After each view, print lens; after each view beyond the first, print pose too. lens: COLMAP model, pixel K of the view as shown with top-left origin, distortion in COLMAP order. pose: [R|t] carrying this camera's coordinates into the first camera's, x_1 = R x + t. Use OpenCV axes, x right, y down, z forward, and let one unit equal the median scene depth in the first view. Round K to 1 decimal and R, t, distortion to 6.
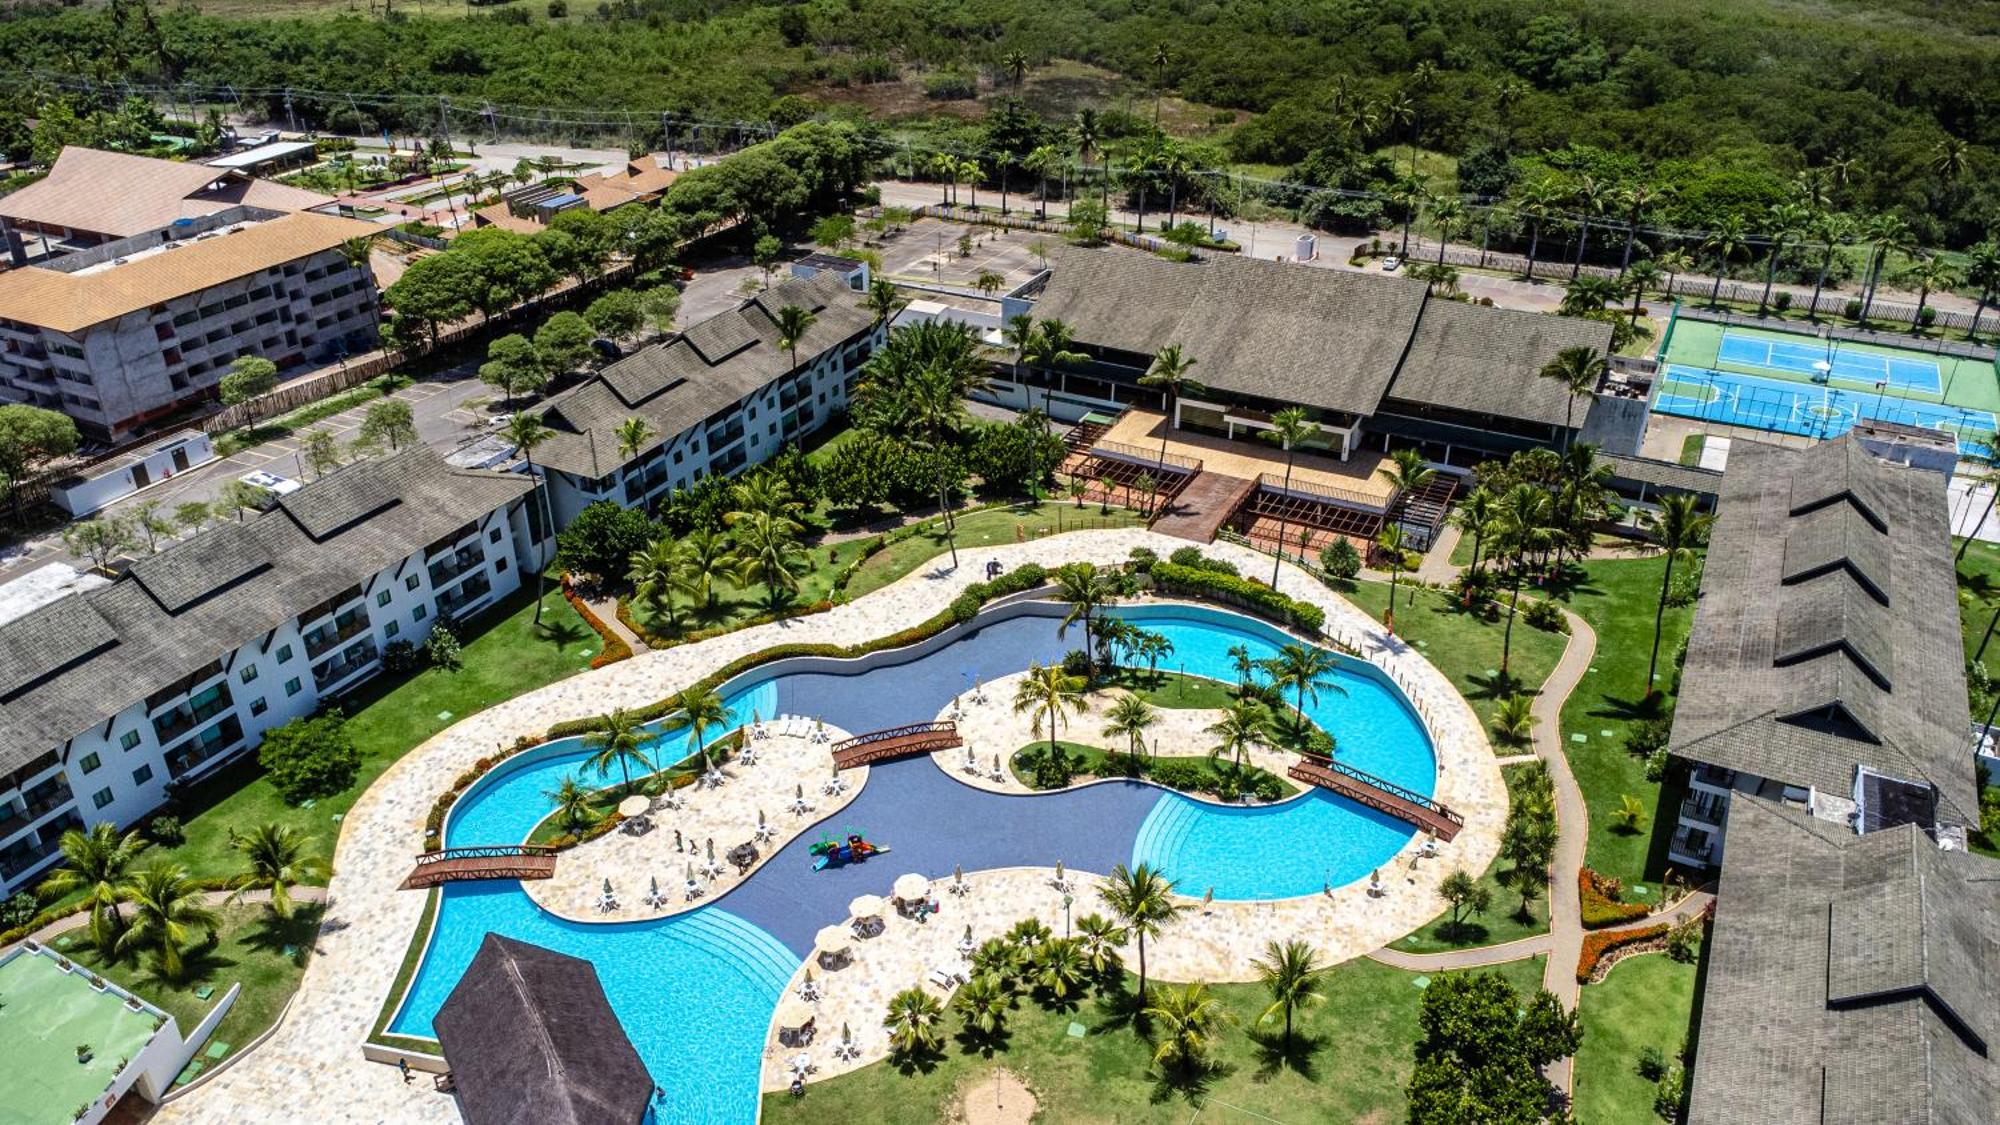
lens RADIAL K [[1475.0, 0, 990.3], [0, 1475.0, 576.9], [0, 0, 1]] dist [0.014871, -0.024200]
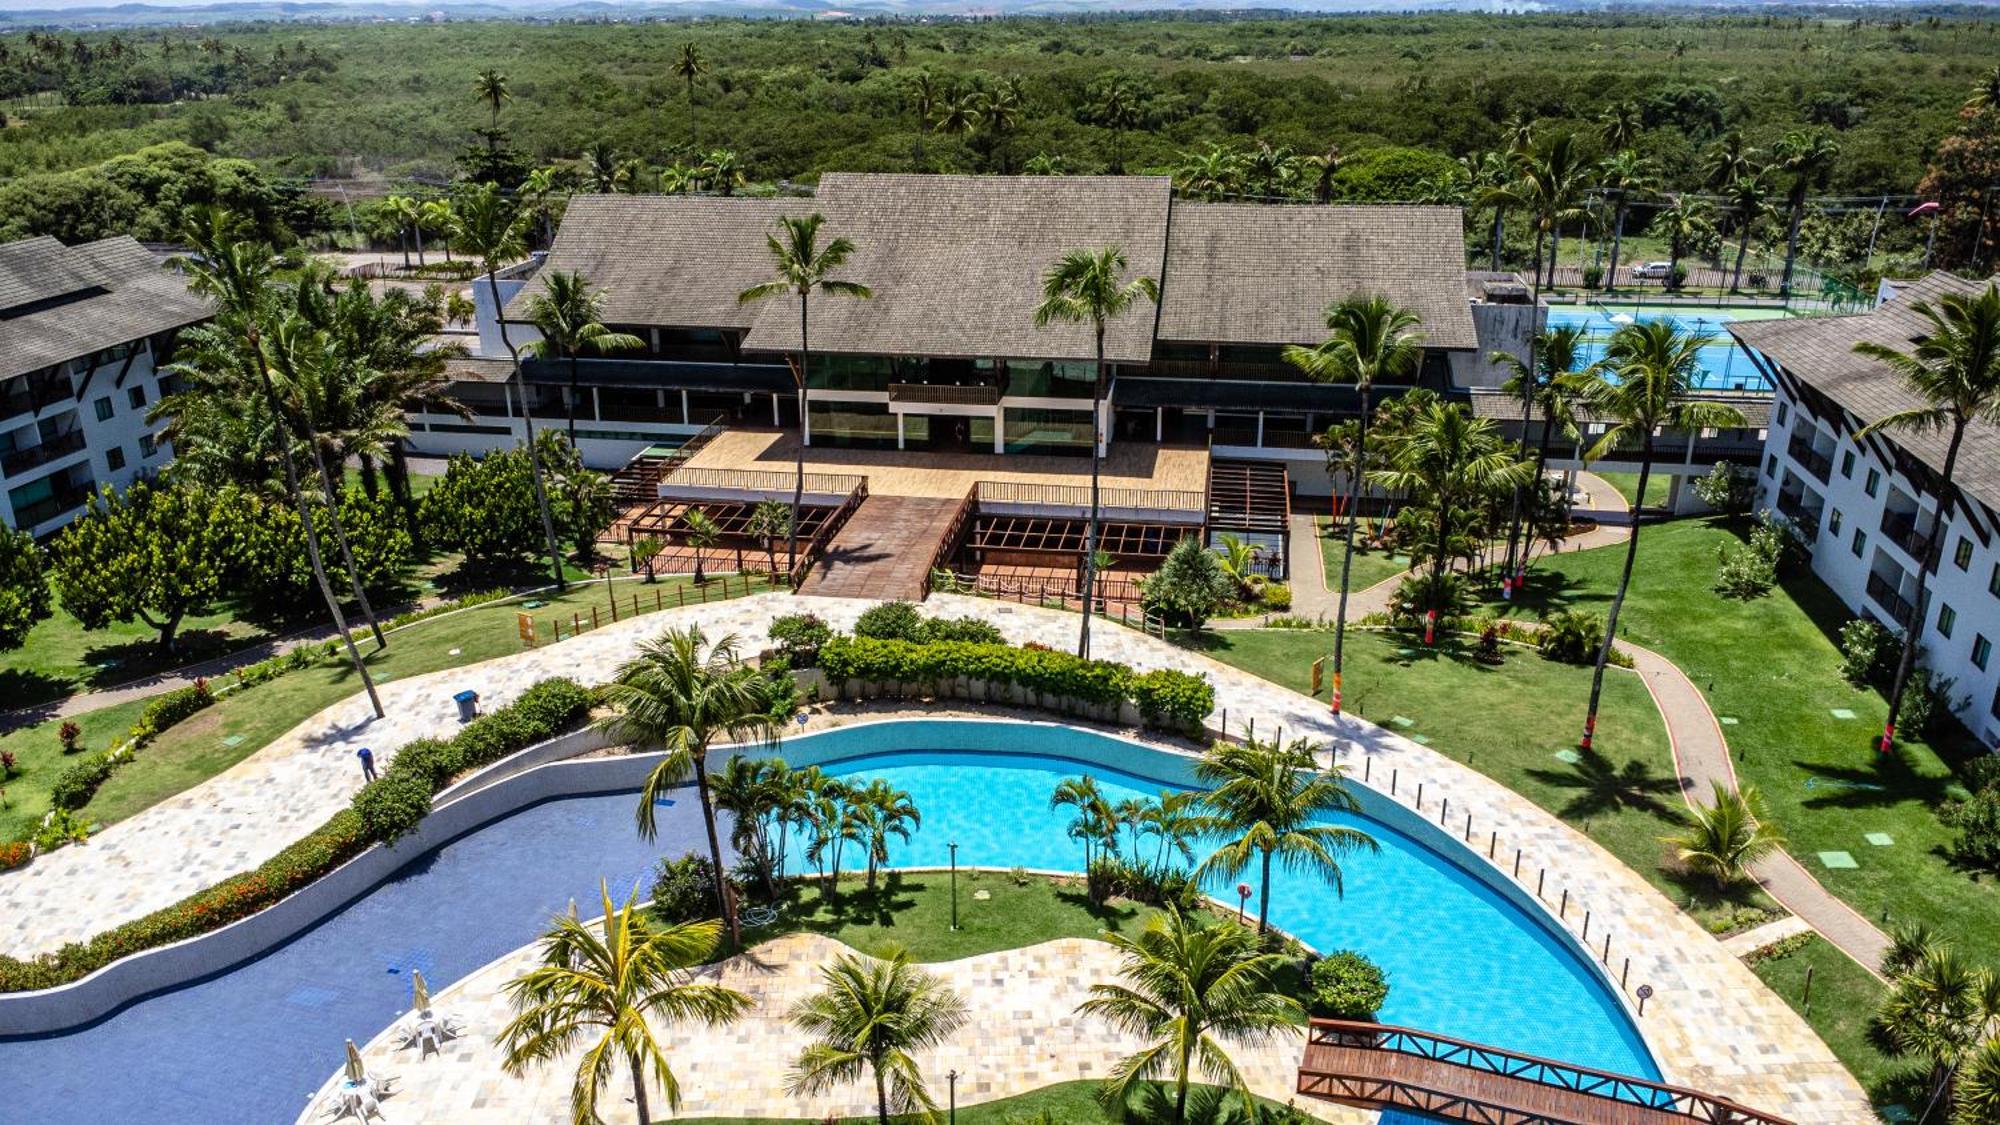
lens RADIAL K [[1466.6, 0, 1000.0], [0, 1466.6, 562.5], [0, 0, 1]] dist [0.010119, -0.000900]
pose [[0.948777, -0.113033, 0.295035, 0.029506], [0.154025, 0.980808, -0.119550, 0.030013], [-0.275860, 0.158869, 0.947978, 0.544843]]
